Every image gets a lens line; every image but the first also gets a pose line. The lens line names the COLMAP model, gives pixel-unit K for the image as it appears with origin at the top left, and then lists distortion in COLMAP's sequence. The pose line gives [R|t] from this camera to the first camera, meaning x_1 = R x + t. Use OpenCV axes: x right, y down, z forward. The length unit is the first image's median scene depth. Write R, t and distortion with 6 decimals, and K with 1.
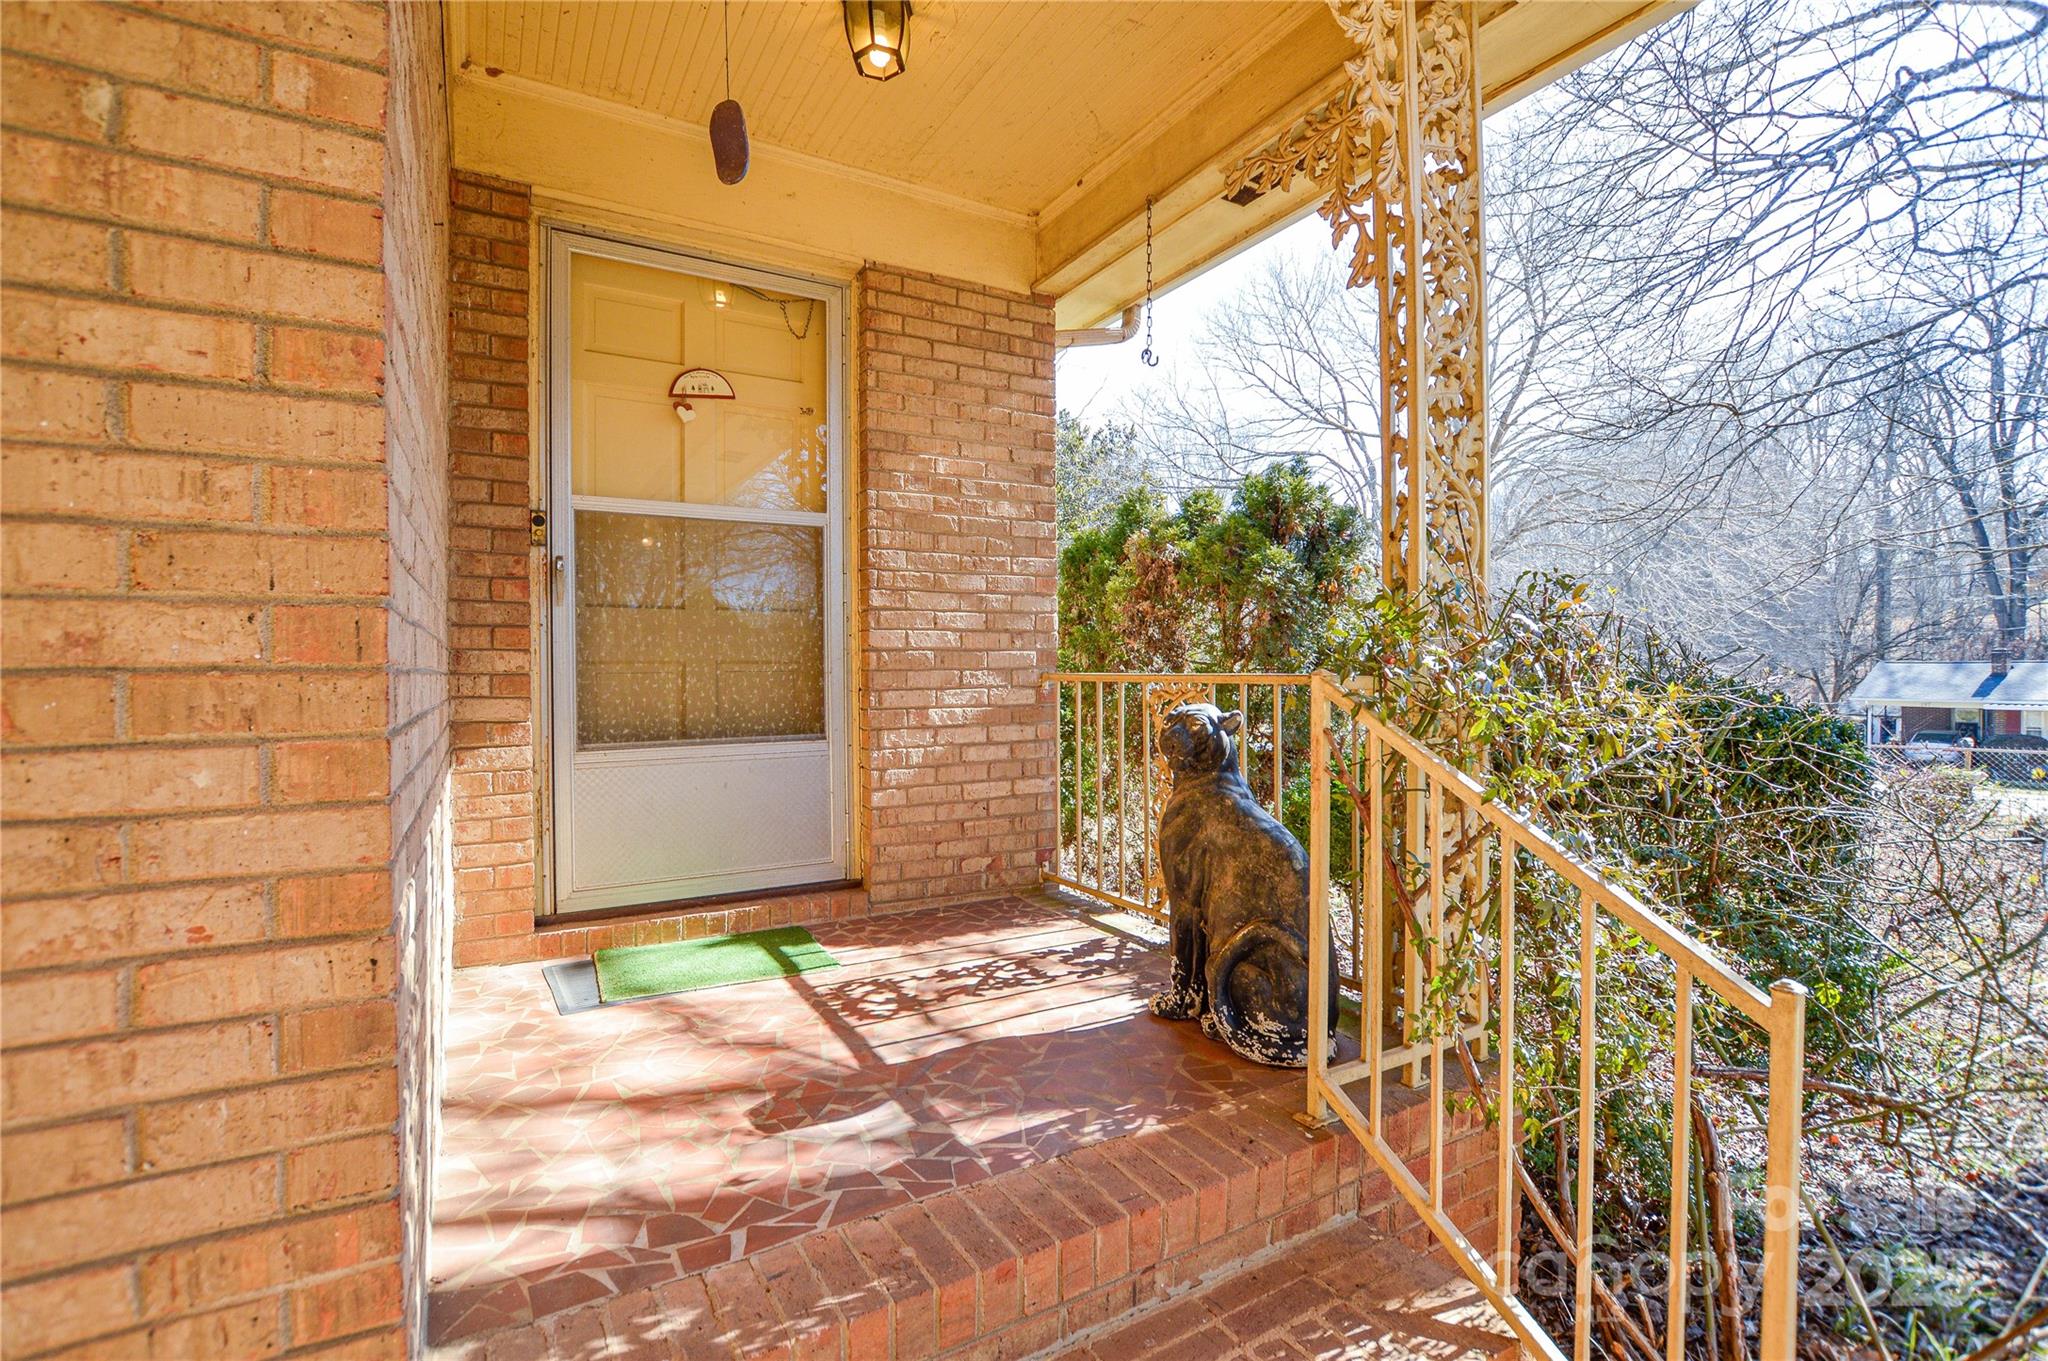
lens RADIAL K [[919.2, 0, 1028.5], [0, 919.2, 678.5], [0, 0, 1]] dist [-0.028490, 0.001843]
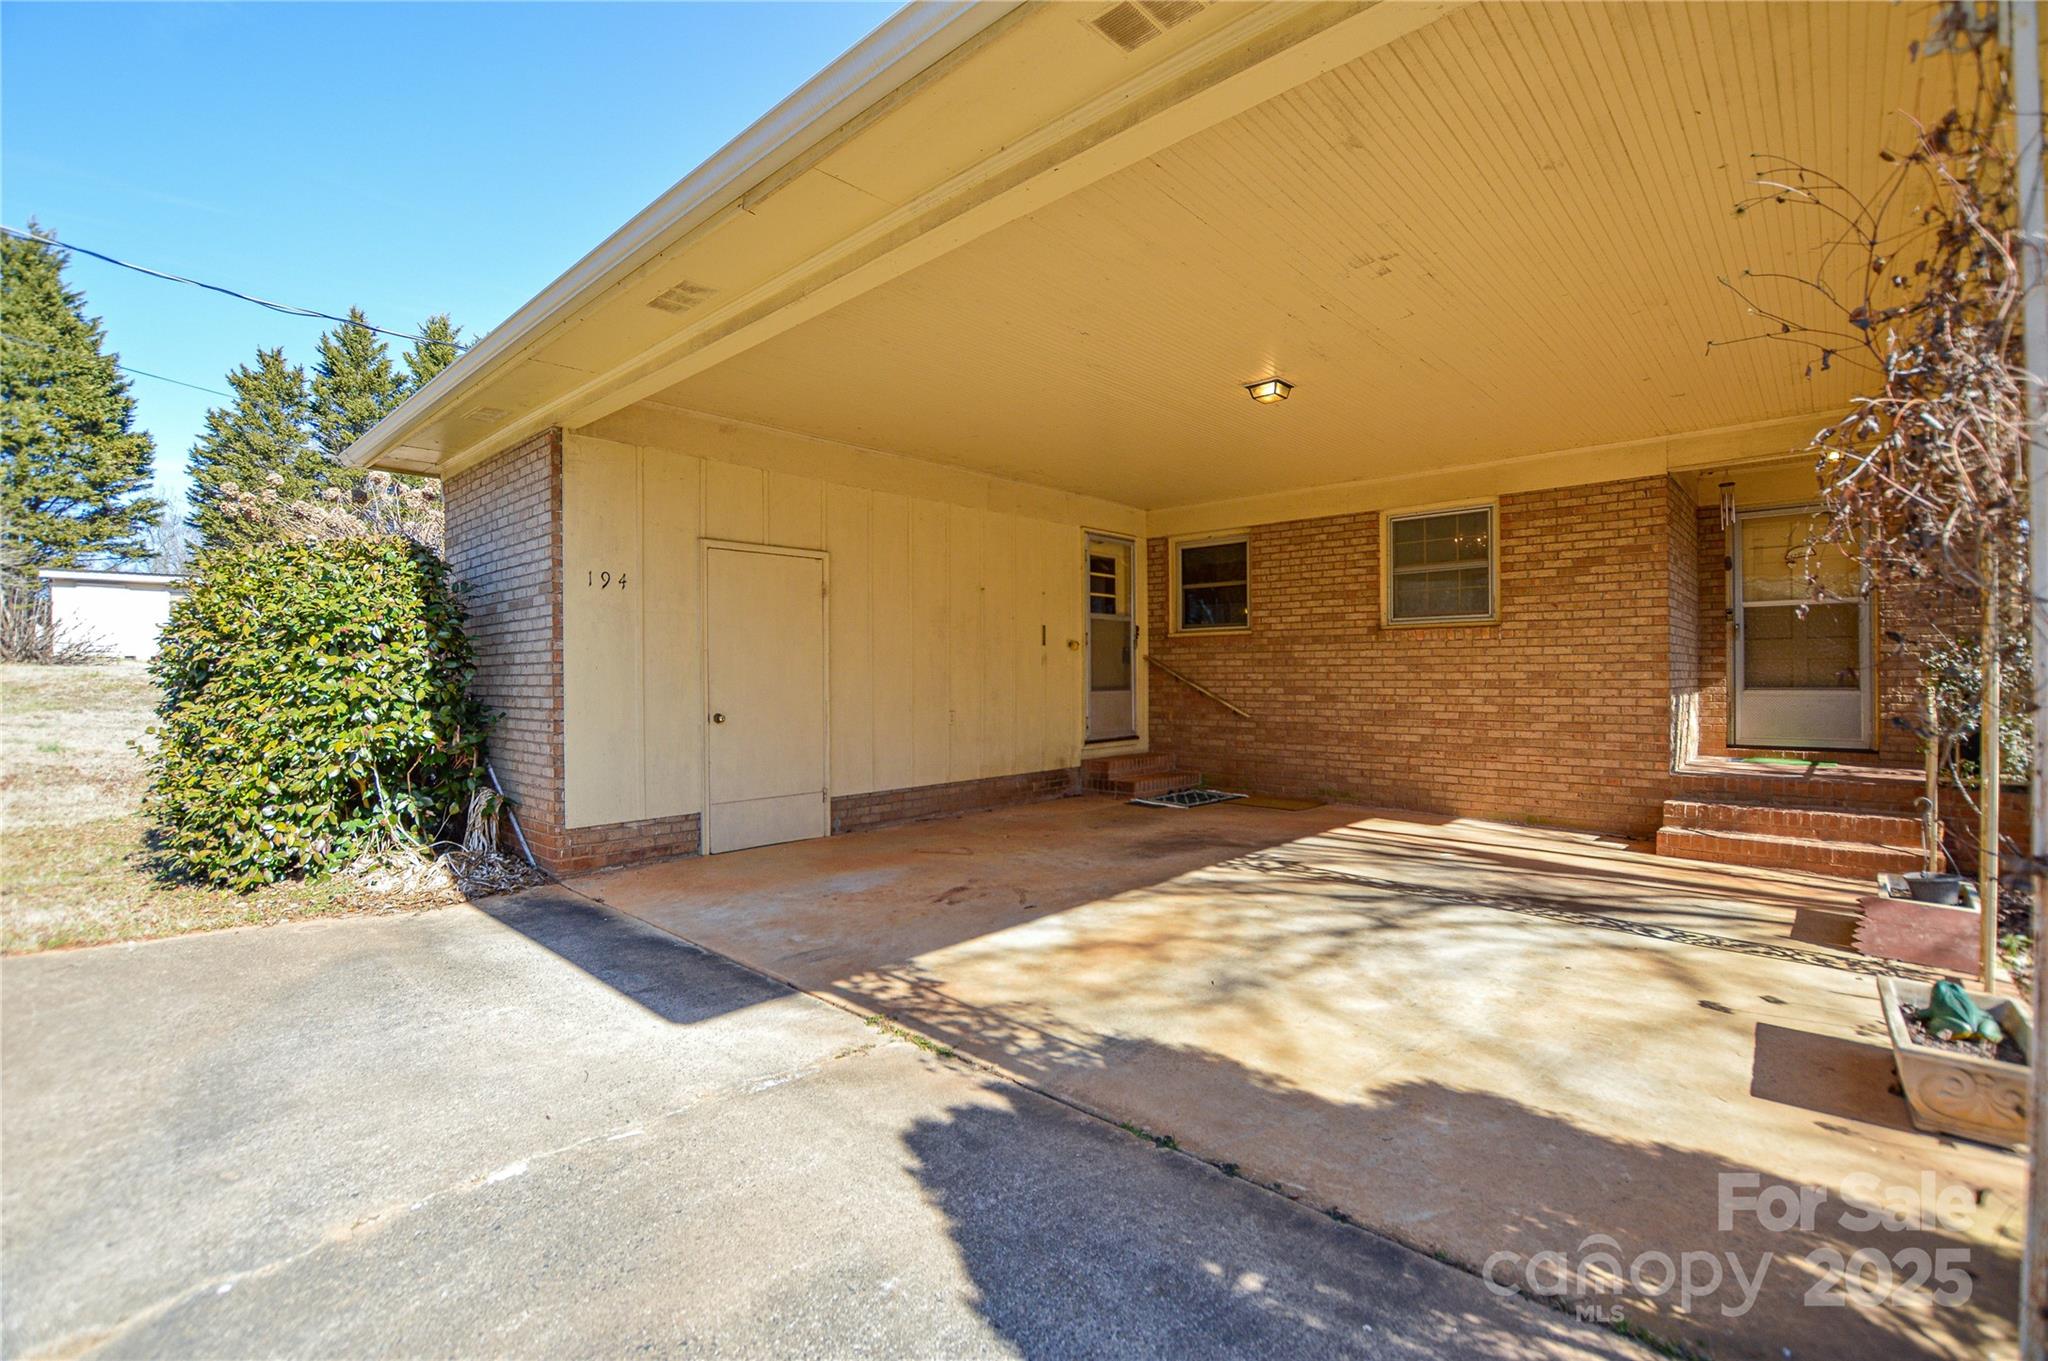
lens RADIAL K [[919.2, 0, 1028.5], [0, 919.2, 678.5], [0, 0, 1]] dist [-0.028490, 0.001843]
pose [[0.291806, 0.006666, -0.956454, 1.715270], [-0.004103, 0.999975, 0.005717, 0.038527], [0.956469, 0.002256, 0.291826, -2.177706]]
